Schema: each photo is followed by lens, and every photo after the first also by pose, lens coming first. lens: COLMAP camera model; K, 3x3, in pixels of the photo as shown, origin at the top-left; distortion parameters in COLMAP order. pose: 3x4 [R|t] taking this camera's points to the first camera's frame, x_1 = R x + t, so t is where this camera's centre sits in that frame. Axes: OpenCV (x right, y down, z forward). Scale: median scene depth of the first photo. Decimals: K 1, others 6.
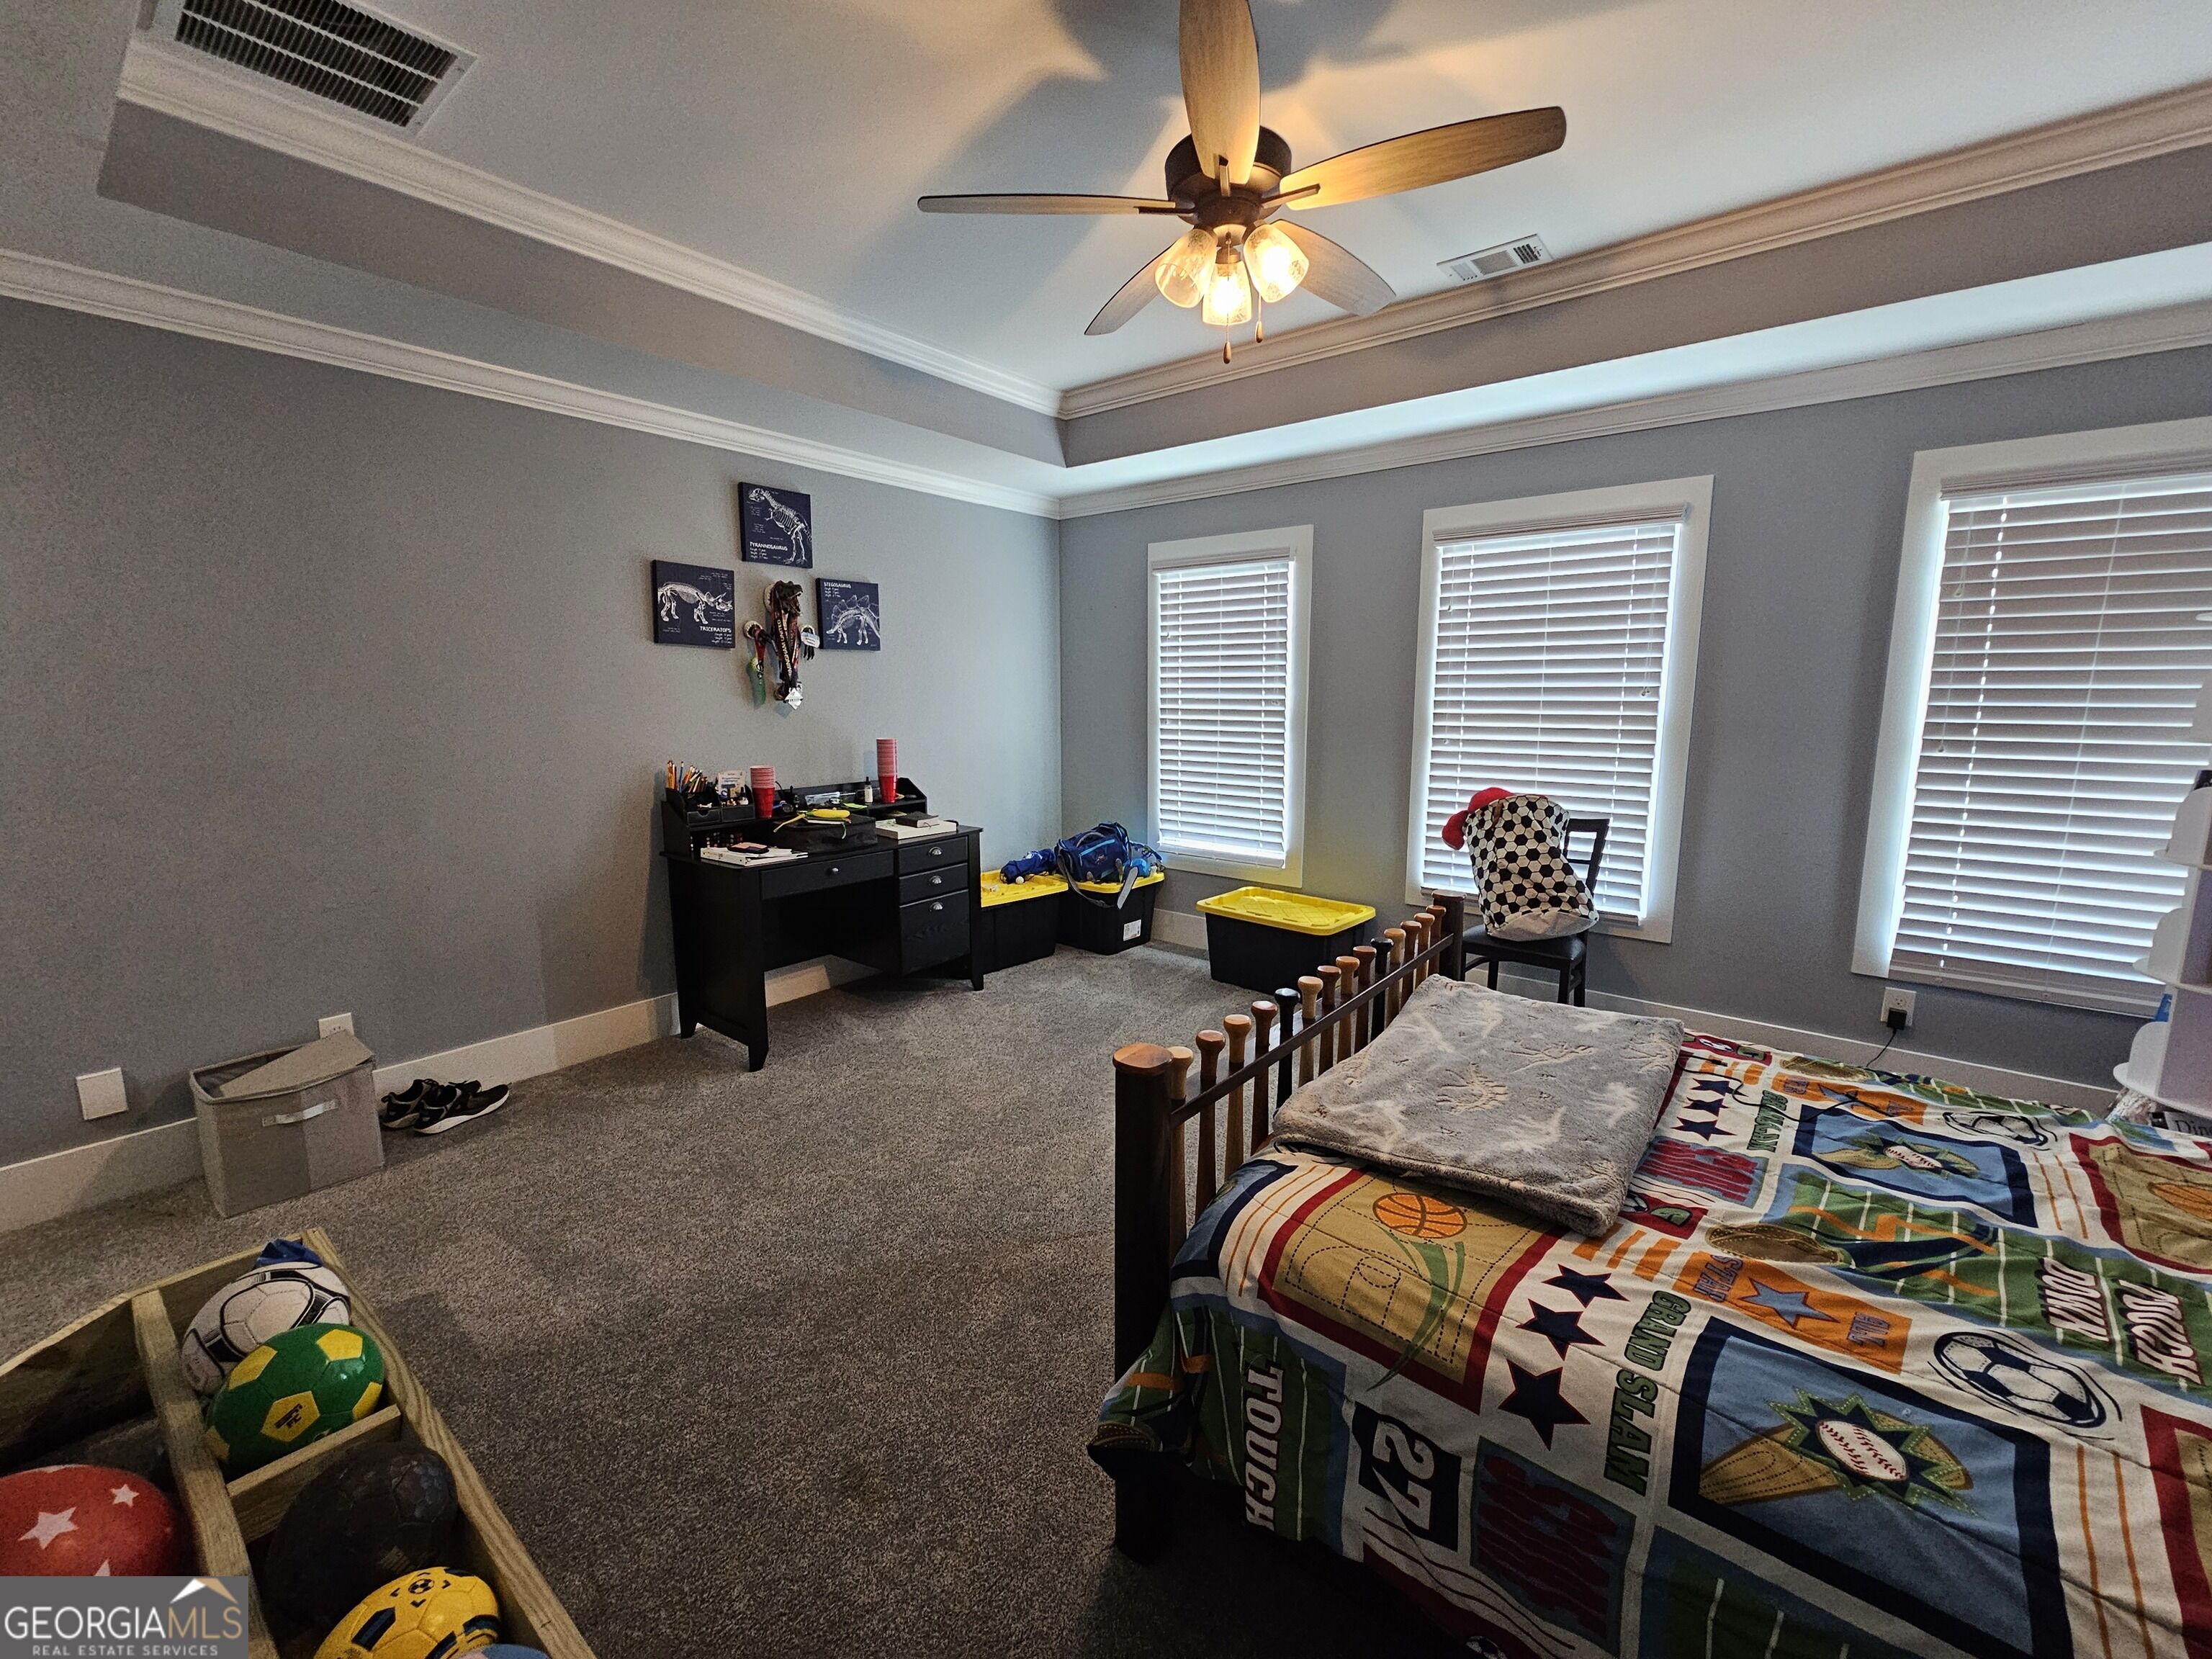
lens RADIAL K [[896.3, 0, 1117.4], [0, 896.3, 827.2], [0, 0, 1]] dist [-0.000186, -0.000046]
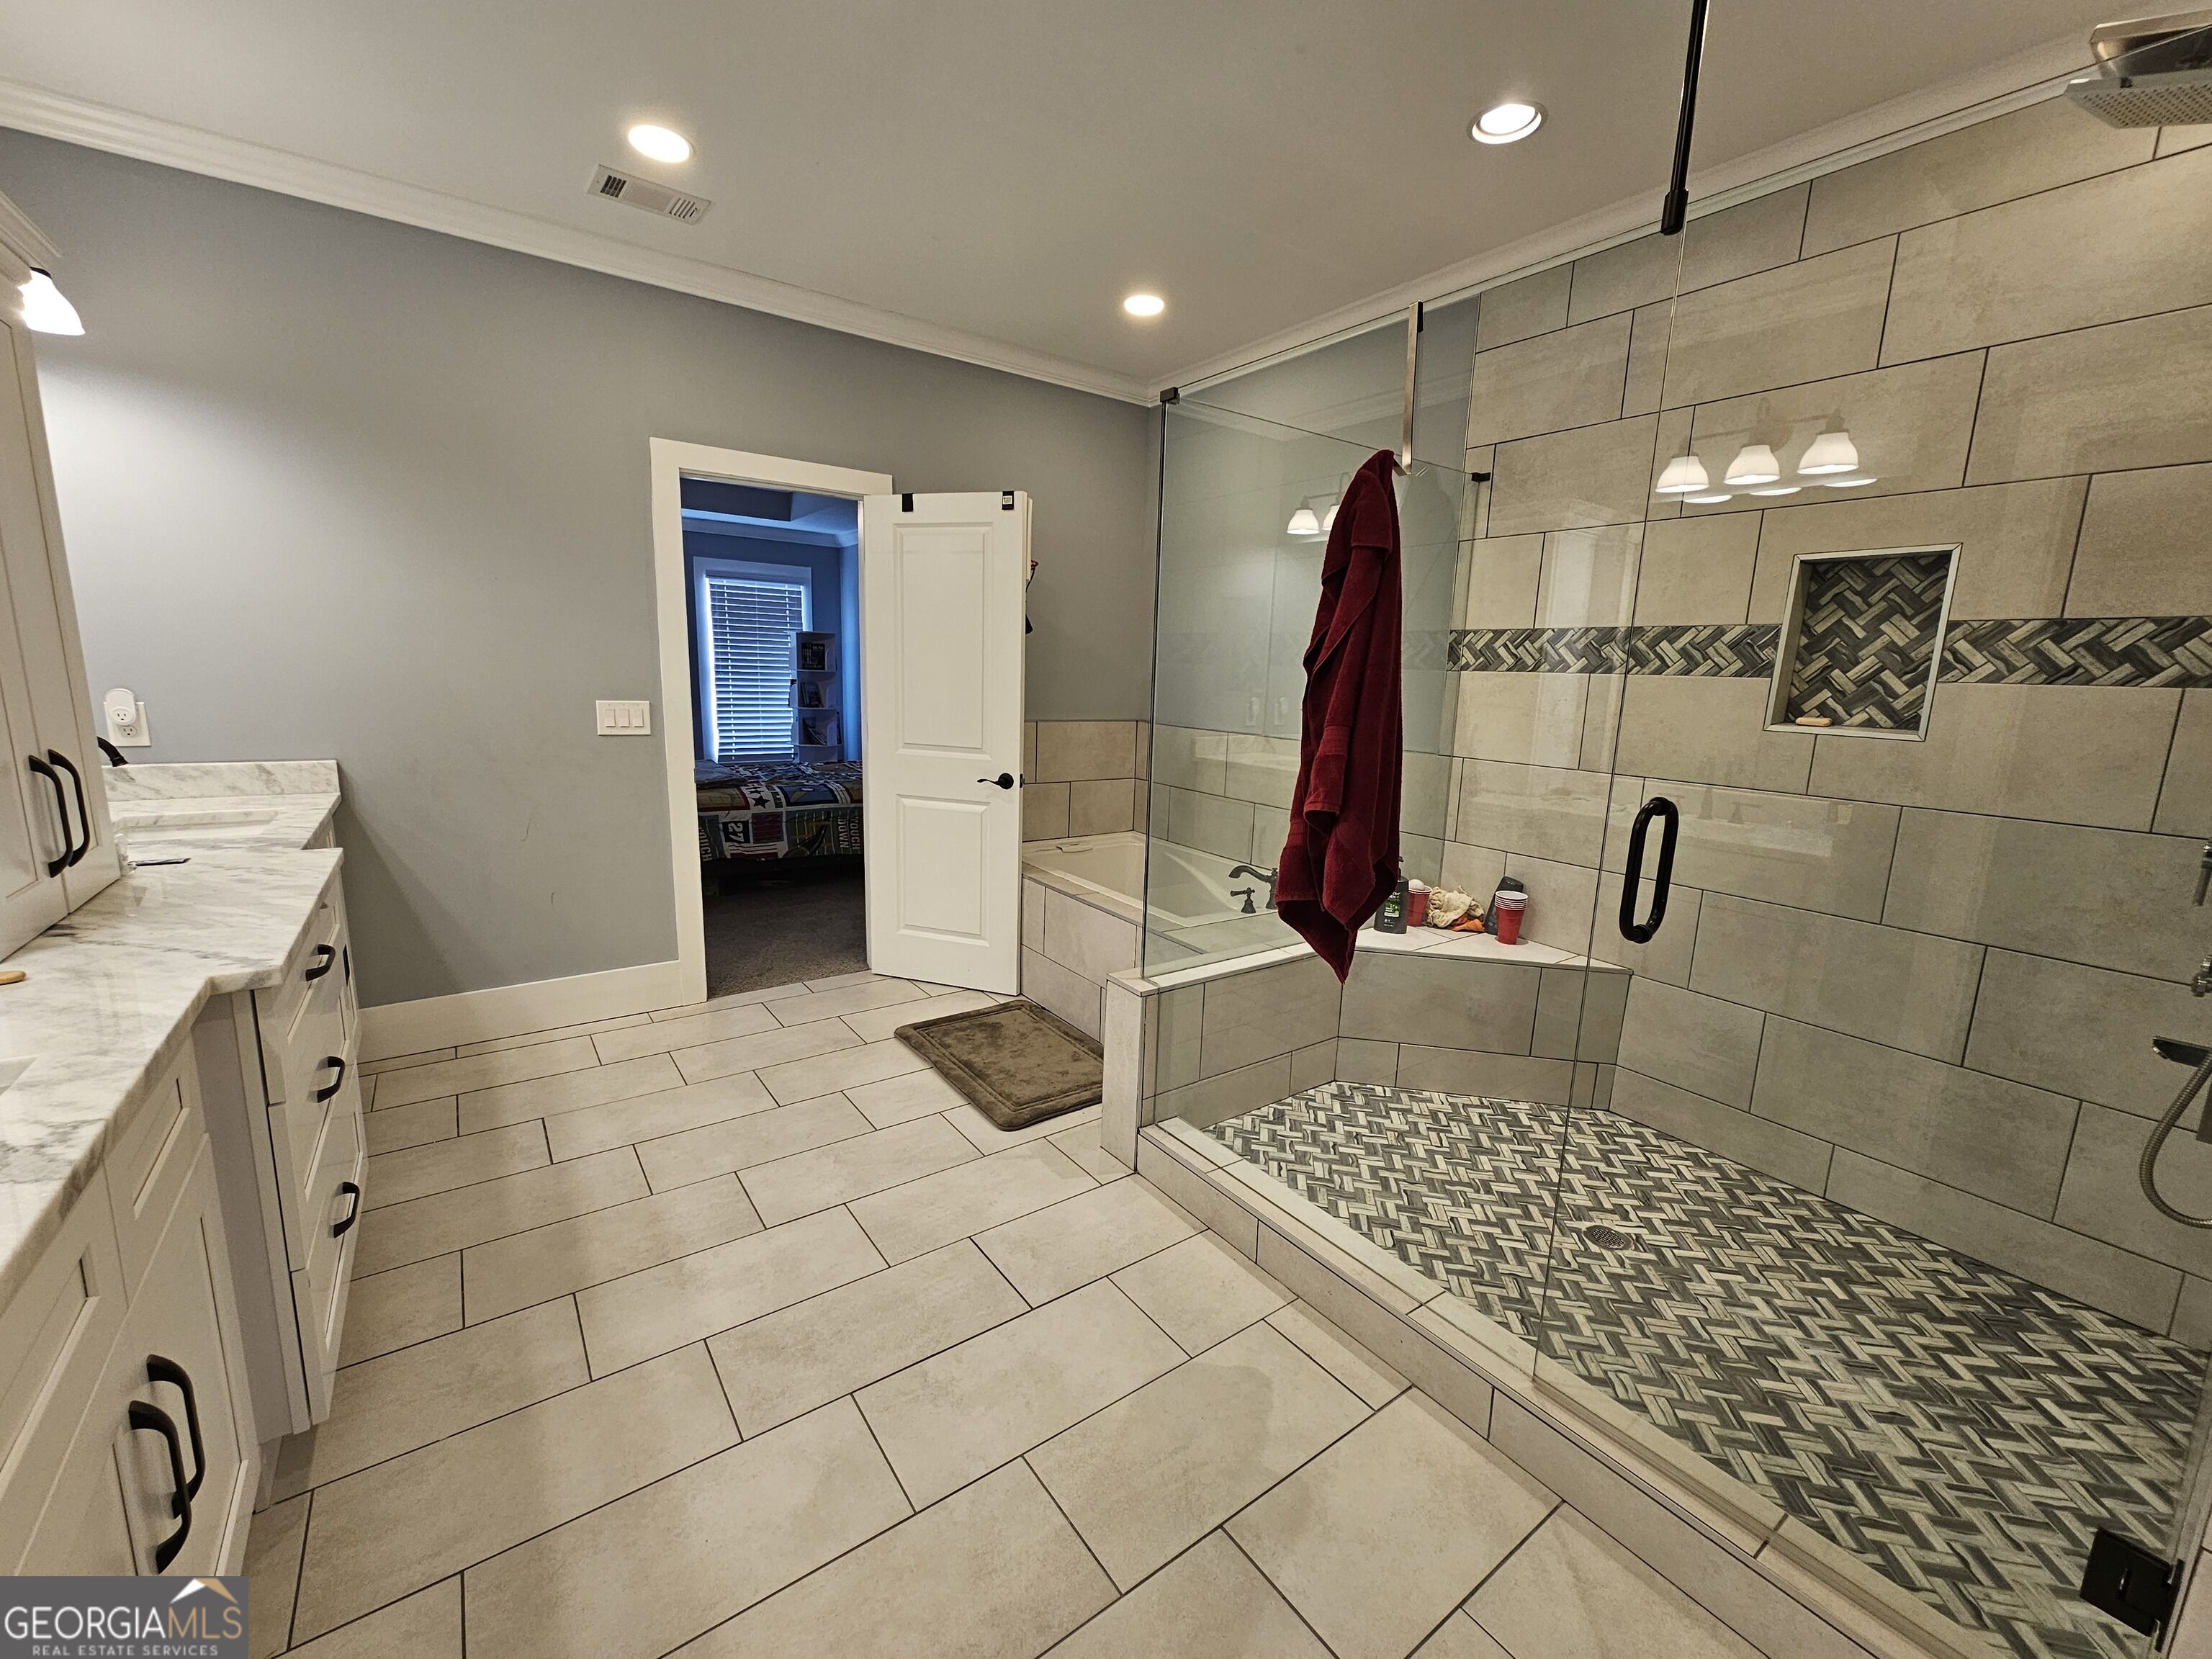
lens RADIAL K [[896.3, 0, 1117.4], [0, 896.3, 827.2], [0, 0, 1]] dist [-0.000186, -0.000046]
pose [[0.259655, -0.158739, 0.952566, -3.234199], [0.113798, 0.984555, 0.133050, 0.321814], [-0.958973, 0.073853, 0.273709, -1.900806]]
